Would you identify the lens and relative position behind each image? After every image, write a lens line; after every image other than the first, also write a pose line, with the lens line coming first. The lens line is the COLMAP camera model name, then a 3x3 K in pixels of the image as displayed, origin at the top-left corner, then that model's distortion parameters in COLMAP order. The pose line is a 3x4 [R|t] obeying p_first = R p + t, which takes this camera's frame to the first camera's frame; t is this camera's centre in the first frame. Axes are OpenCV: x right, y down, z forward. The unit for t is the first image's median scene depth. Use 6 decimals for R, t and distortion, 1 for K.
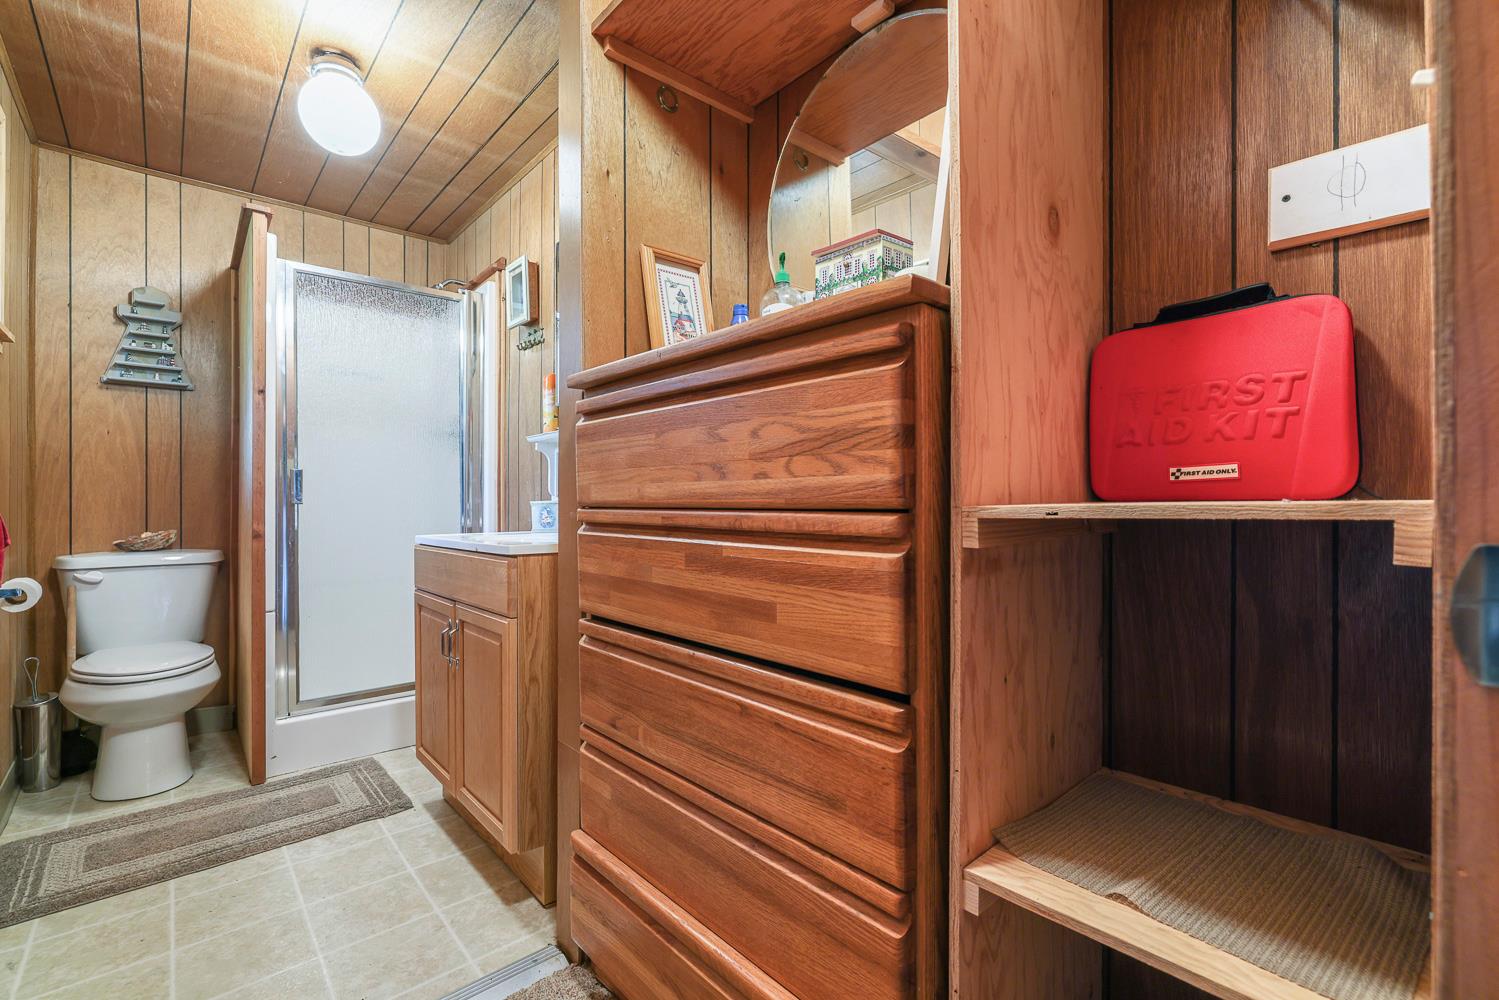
lens RADIAL K [[667.9, 0, 750.9], [0, 667.9, 504.0], [0, 0, 1]] dist [0.000567, -0.000248]
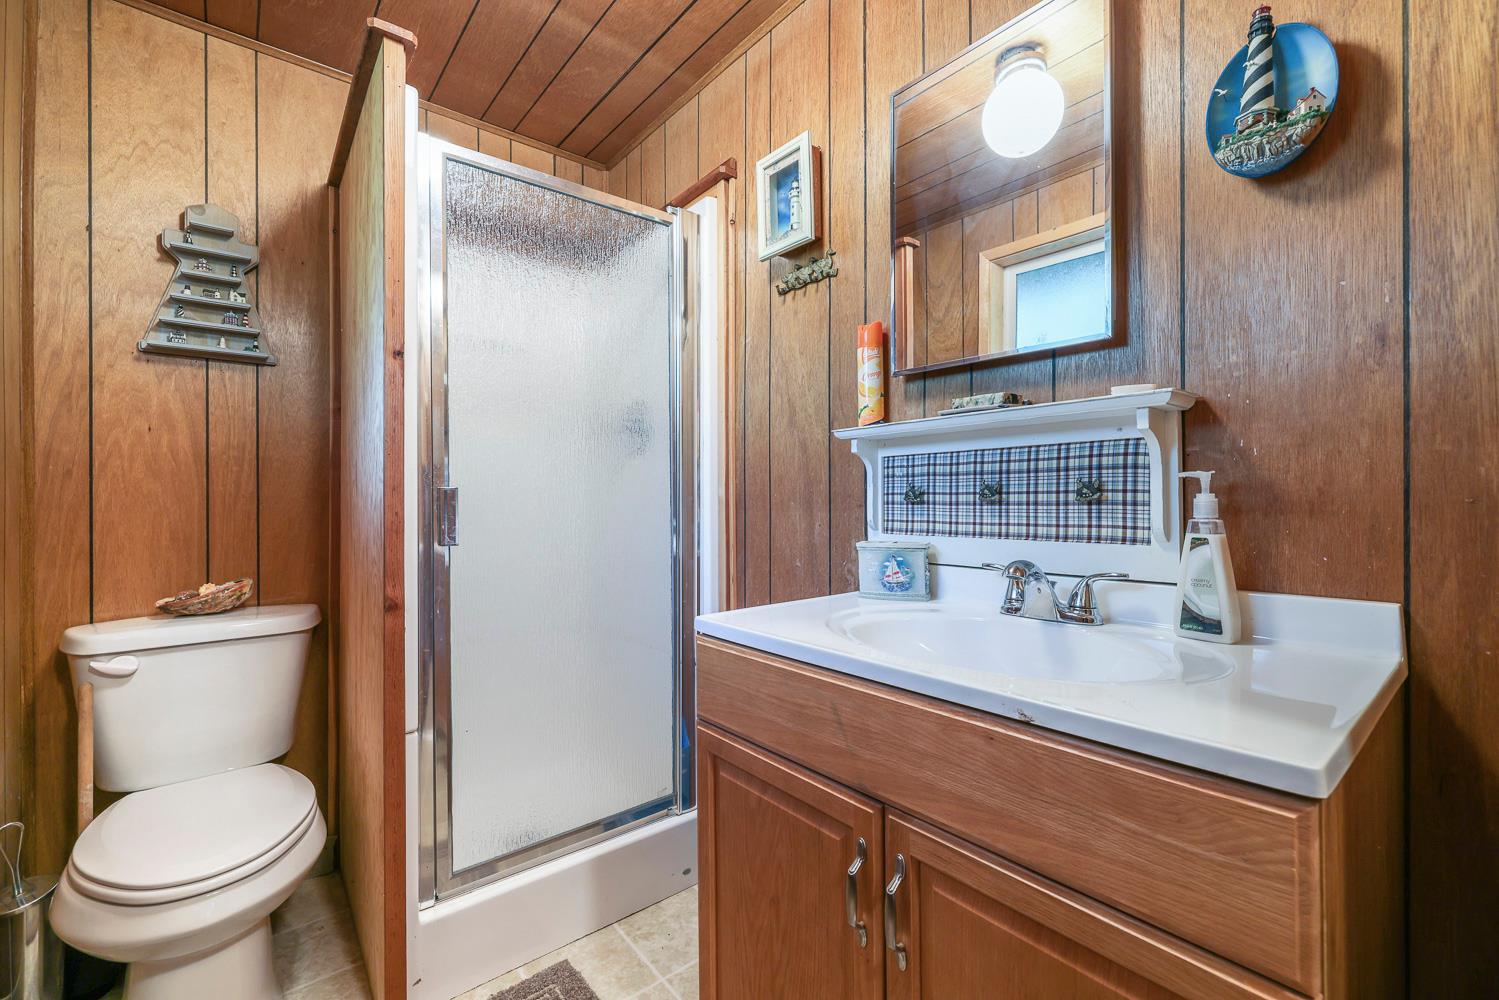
lens RADIAL K [[639.2, 0, 749.5], [0, 639.2, 500.0], [0, 0, 1]] dist [-0.001224, 0.000311]
pose [[0.999188, -0.002991, -0.040185, -0.361081], [0.002982, 0.999996, -0.000282, -0.037001], [0.040186, 0.000162, 0.999192, 0.409718]]
